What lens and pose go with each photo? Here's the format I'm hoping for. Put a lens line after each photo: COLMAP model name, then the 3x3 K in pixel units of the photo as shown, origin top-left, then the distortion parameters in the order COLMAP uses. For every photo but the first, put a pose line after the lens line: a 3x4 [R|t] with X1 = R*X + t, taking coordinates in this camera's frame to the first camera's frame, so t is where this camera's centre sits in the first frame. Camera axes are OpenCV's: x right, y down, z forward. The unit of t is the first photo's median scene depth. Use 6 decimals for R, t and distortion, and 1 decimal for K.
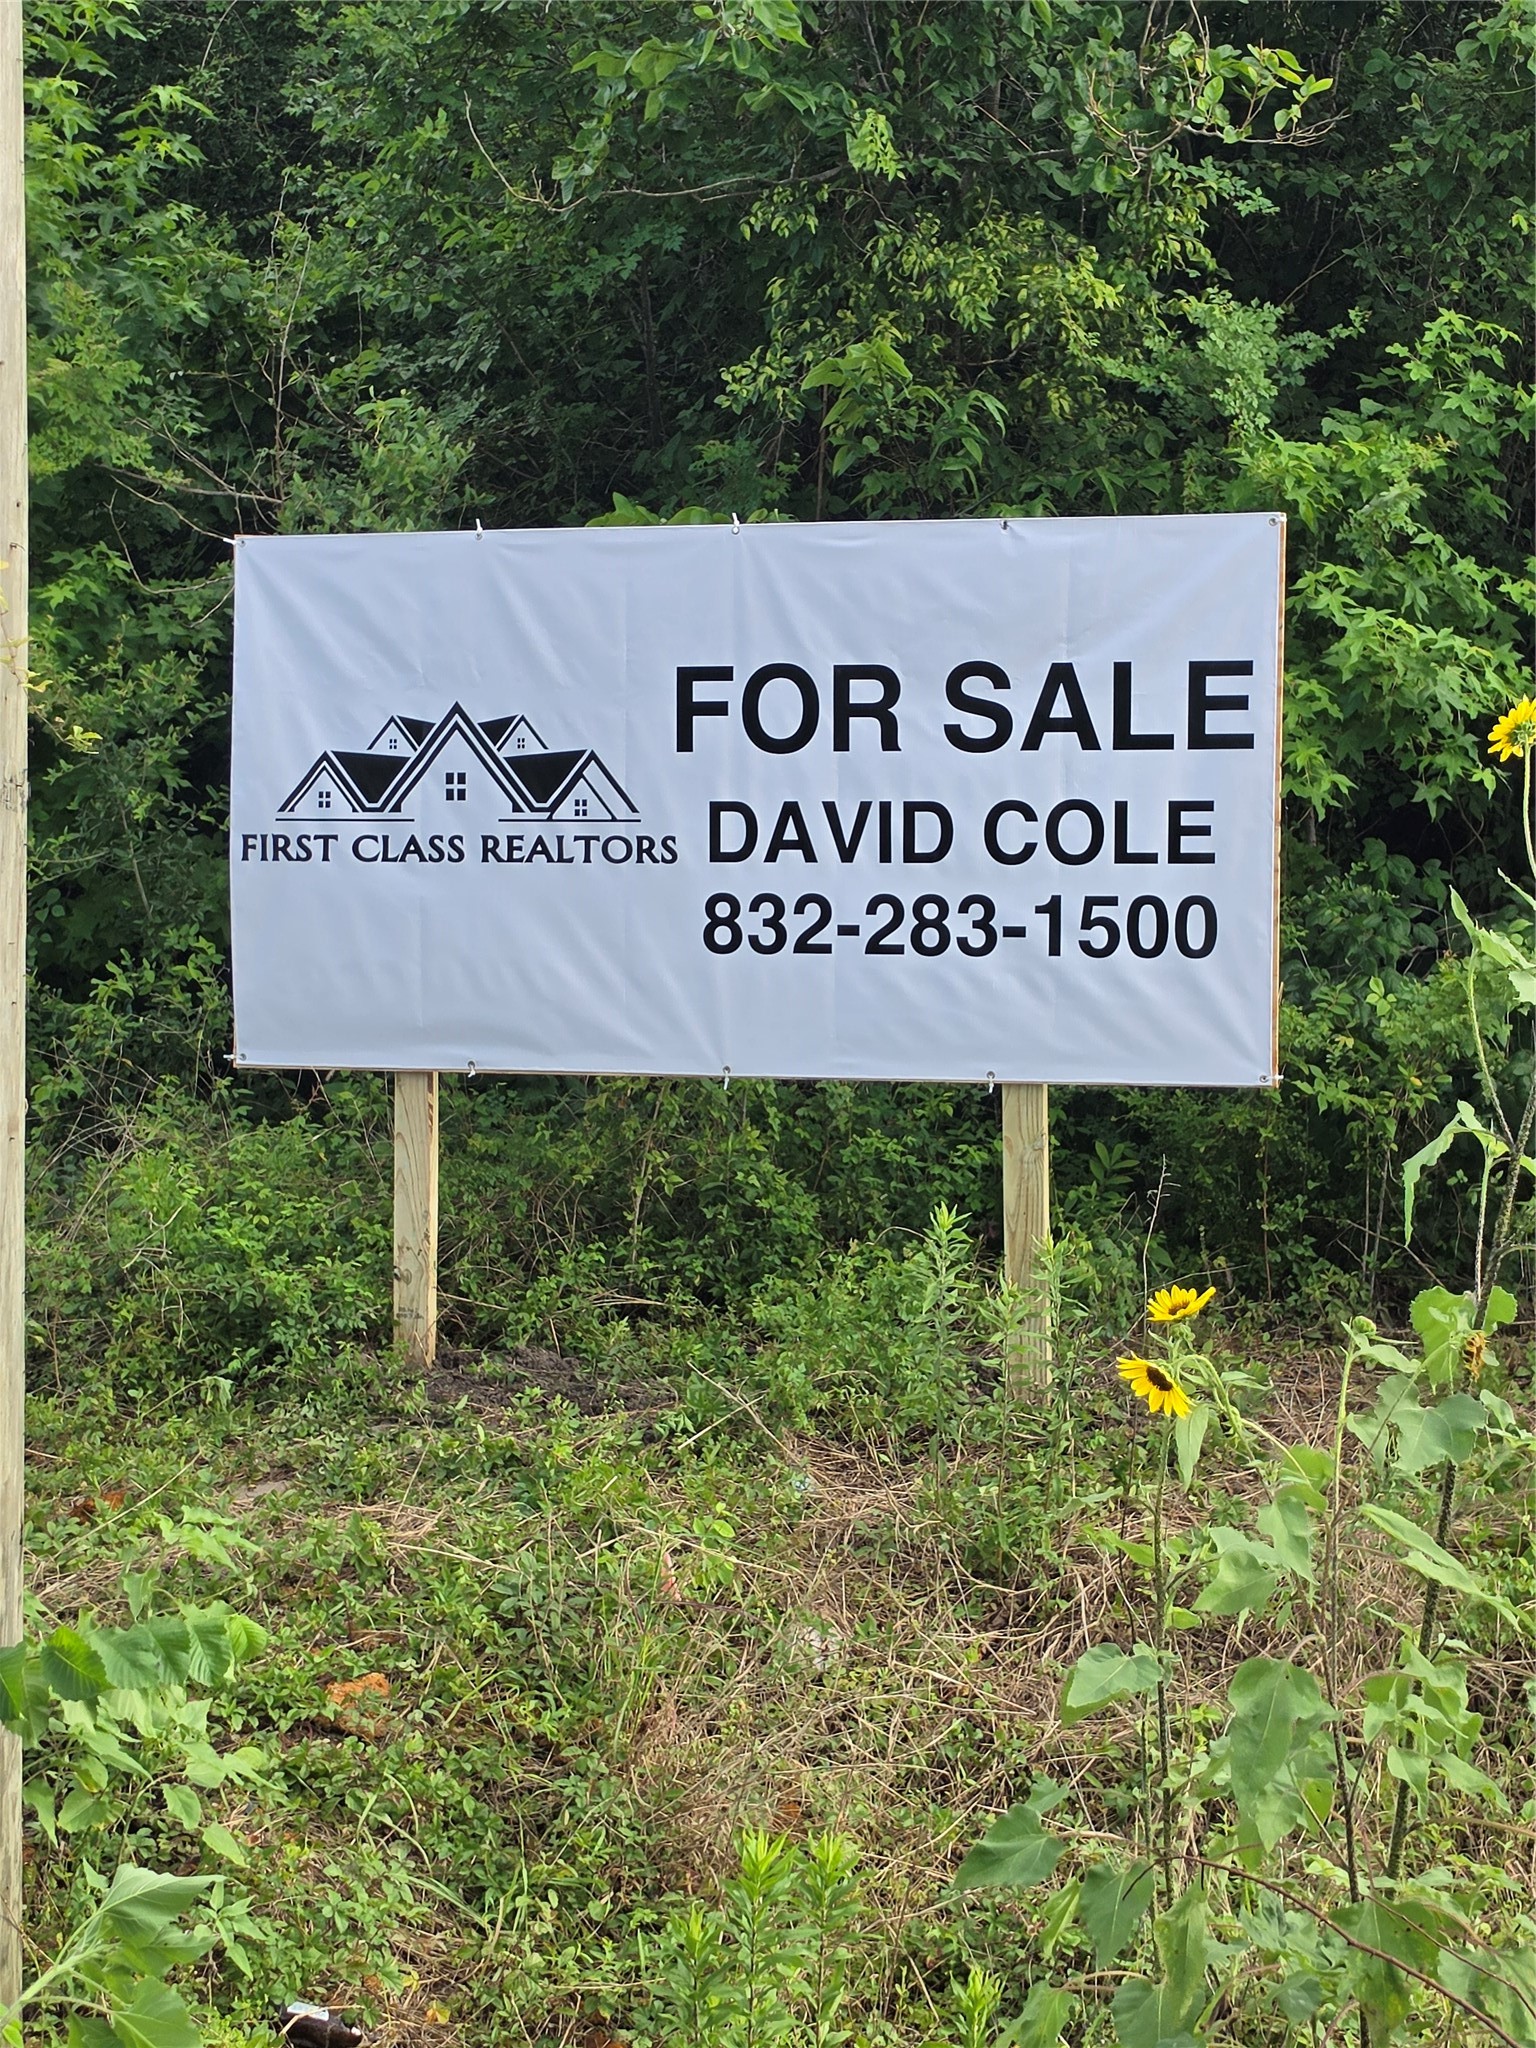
lens RADIAL K [[3753.1, 0, 768.0], [0, 3753.1, 1024.0], [0, 0, 1]] dist [0.353798, -2.002047]
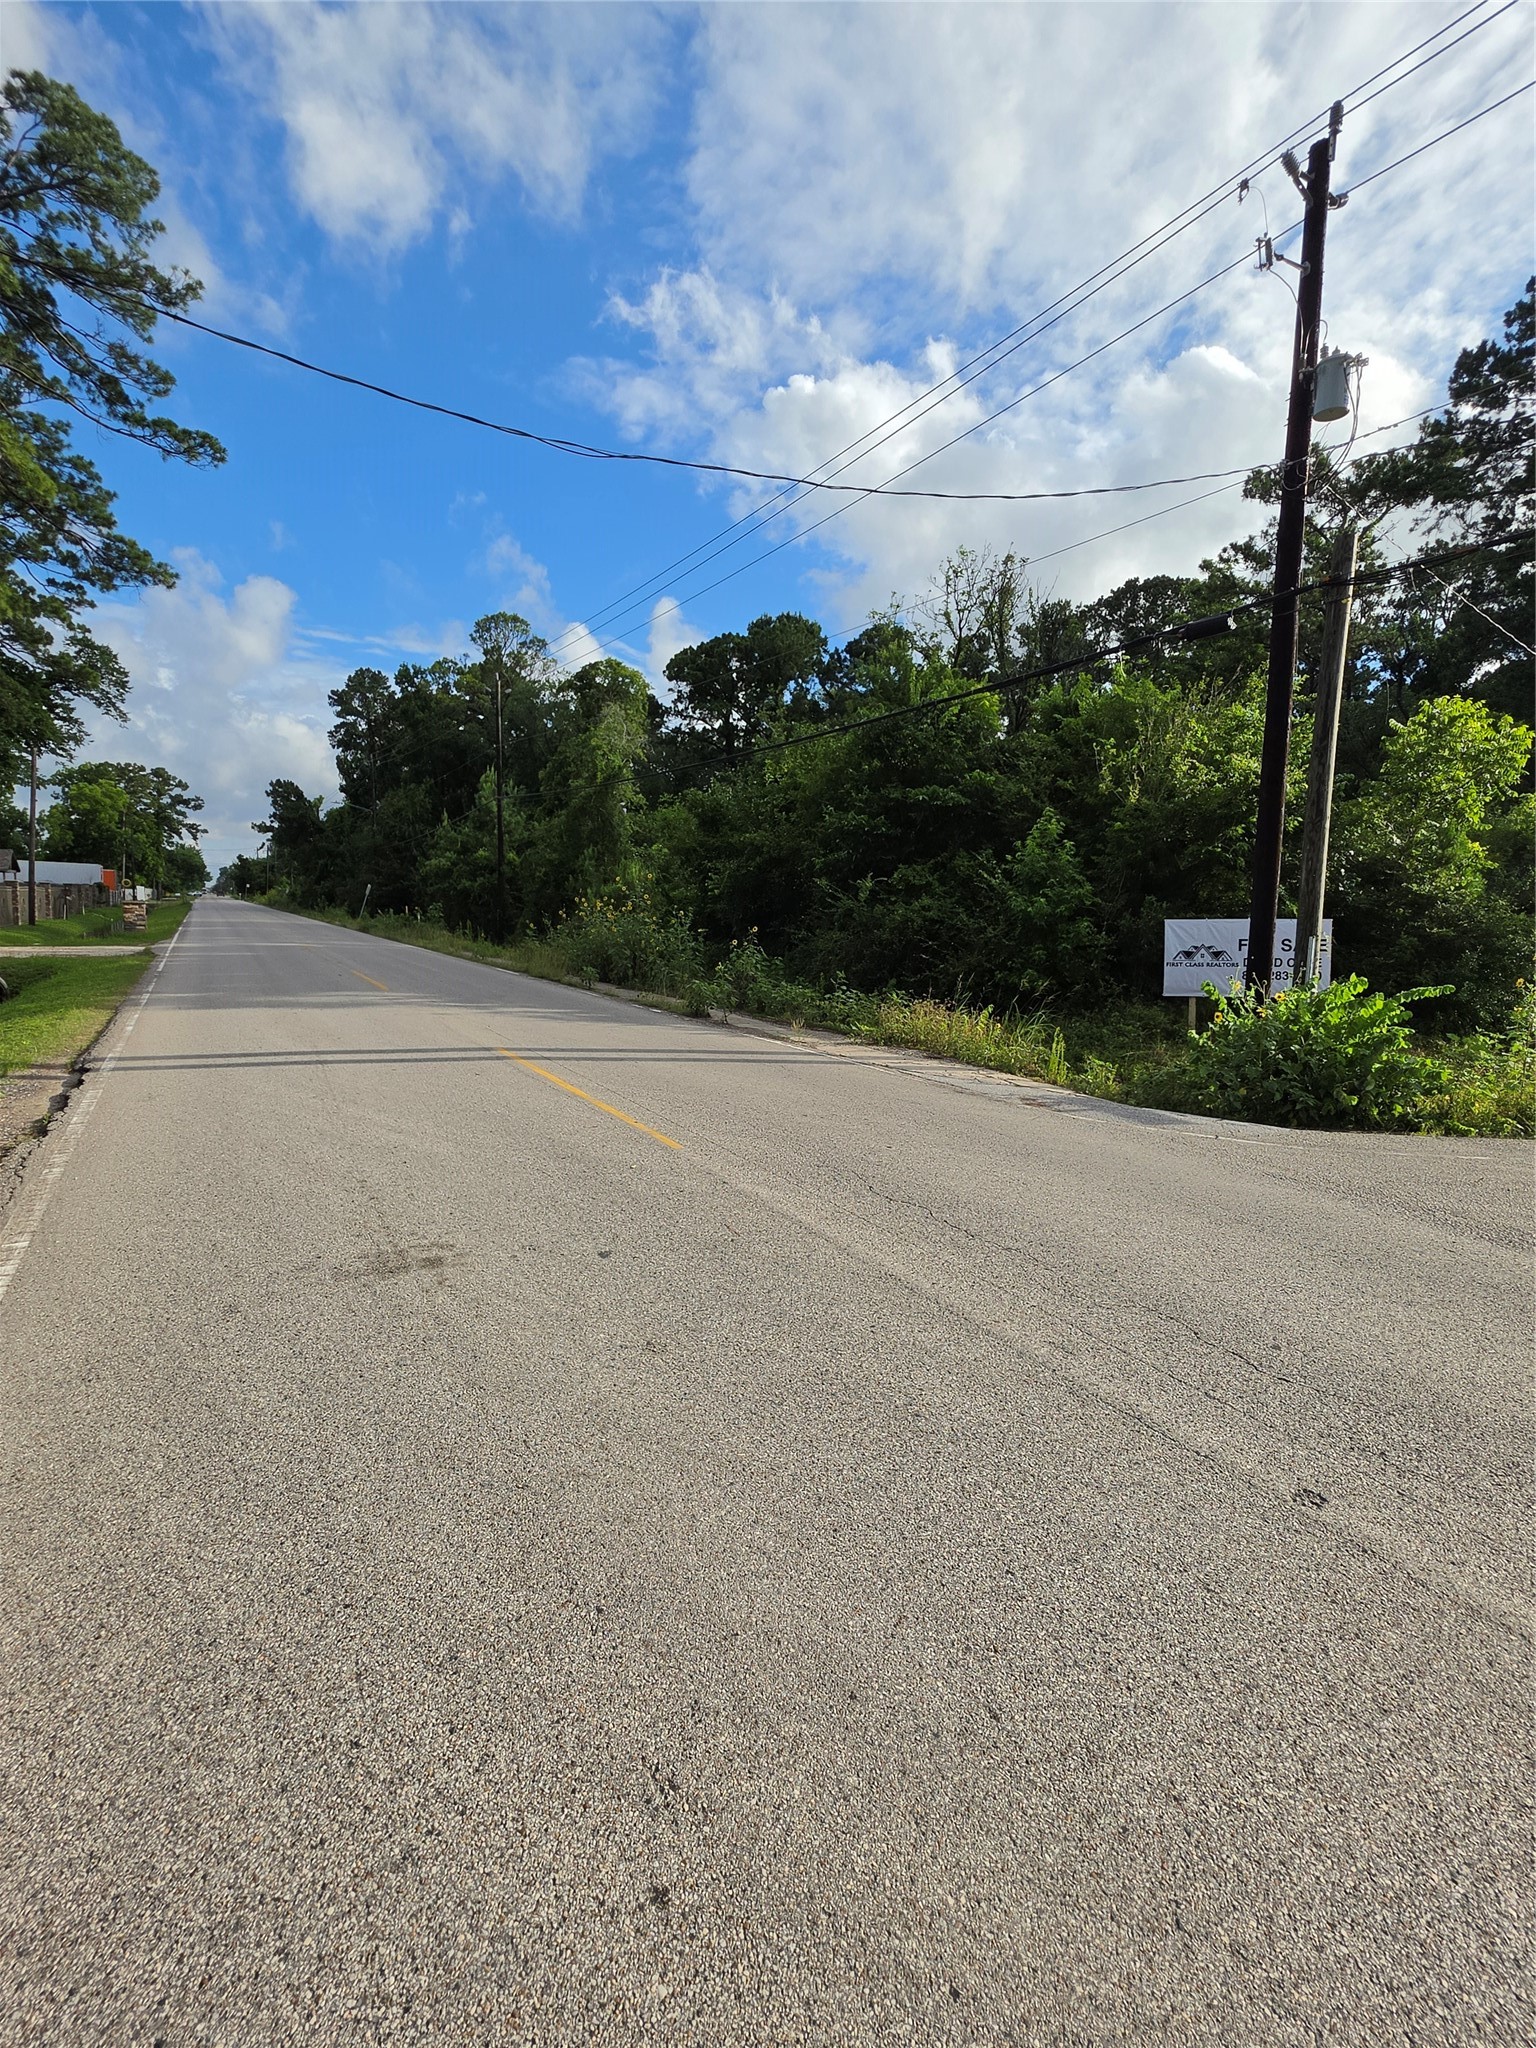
lens RADIAL K [[988.3, 0, 760.4], [0, 988.3, 1017.7], [0, 0, 1]] dist [-0.001108, 0.000714]
pose [[0.995662, -0.002243, 0.093021, -1.103303], [0.000827, 0.999883, 0.015259, 0.023942], [-0.093045, -0.015116, 0.995547, -0.772136]]
